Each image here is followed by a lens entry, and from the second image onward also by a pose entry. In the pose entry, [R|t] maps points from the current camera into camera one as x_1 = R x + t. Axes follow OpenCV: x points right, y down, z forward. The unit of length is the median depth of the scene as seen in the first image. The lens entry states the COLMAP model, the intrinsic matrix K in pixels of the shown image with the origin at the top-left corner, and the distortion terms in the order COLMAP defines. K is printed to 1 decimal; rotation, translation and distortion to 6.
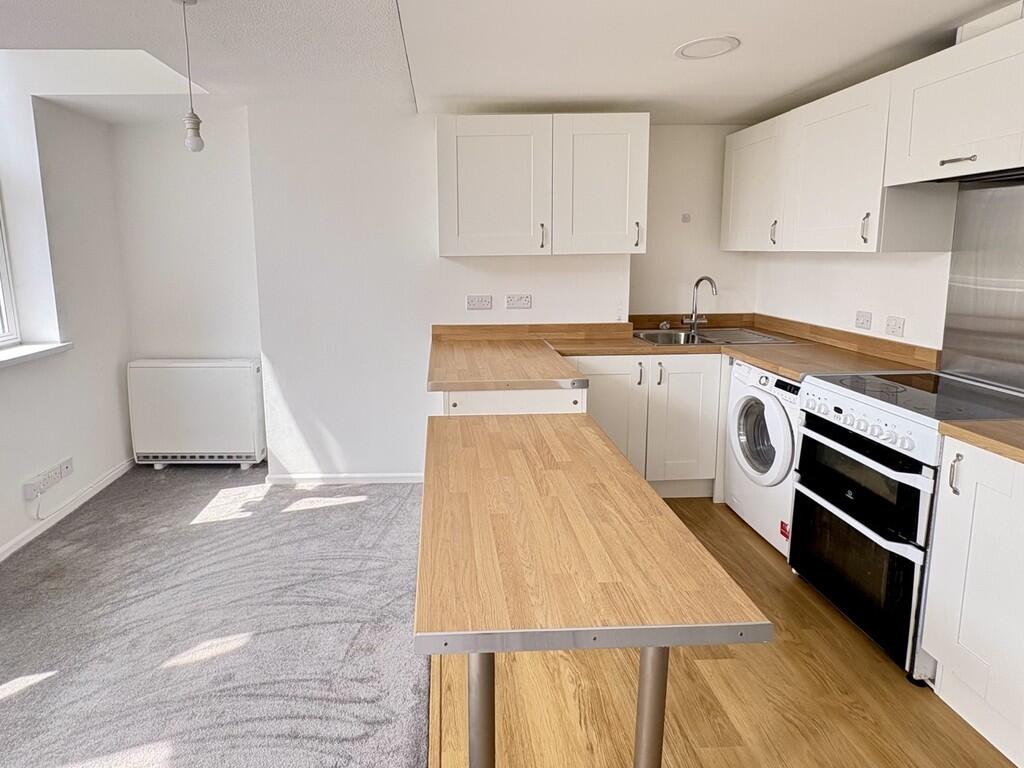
lens RADIAL K [[506.6, 0, 456.4], [0, 506.6, 305.0], [0, 0, 1]] dist [0.003823, -0.001041]
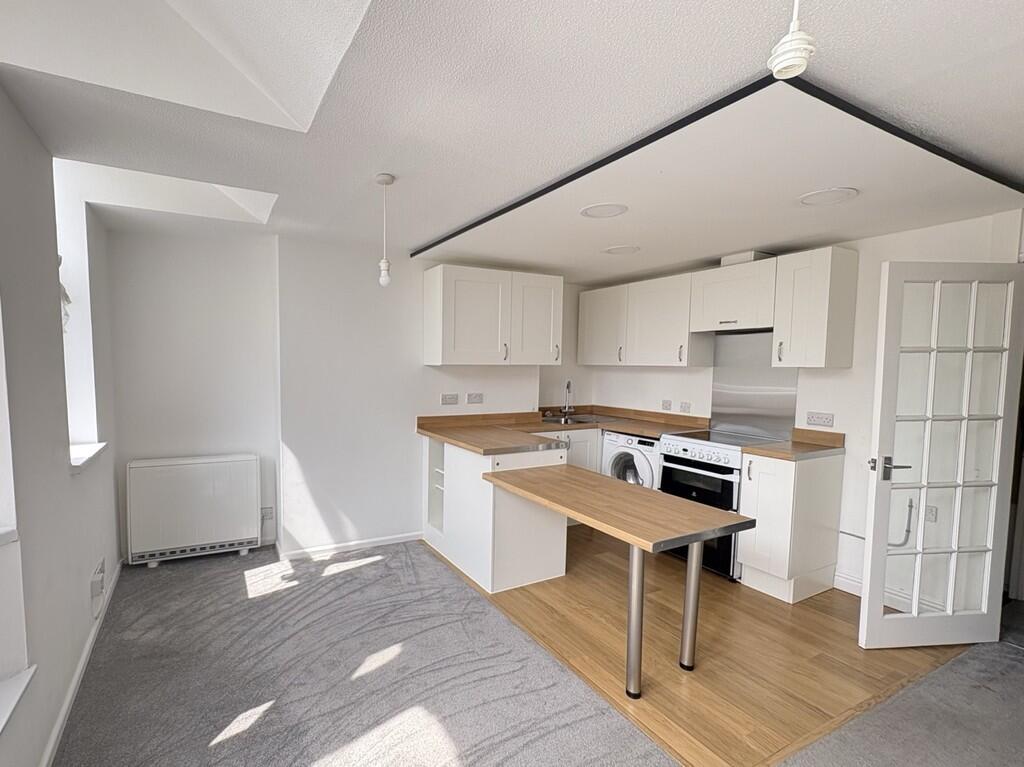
lens RADIAL K [[470.4, 0, 434.2], [0, 470.4, 385.8], [0, 0, 1]] dist [-0.003664, -0.000216]
pose [[0.909217, 0.000215, 0.416322, -0.604719], [0.024987, 0.998169, -0.055084, 0.032491], [-0.415571, 0.060486, 0.907547, -0.148927]]
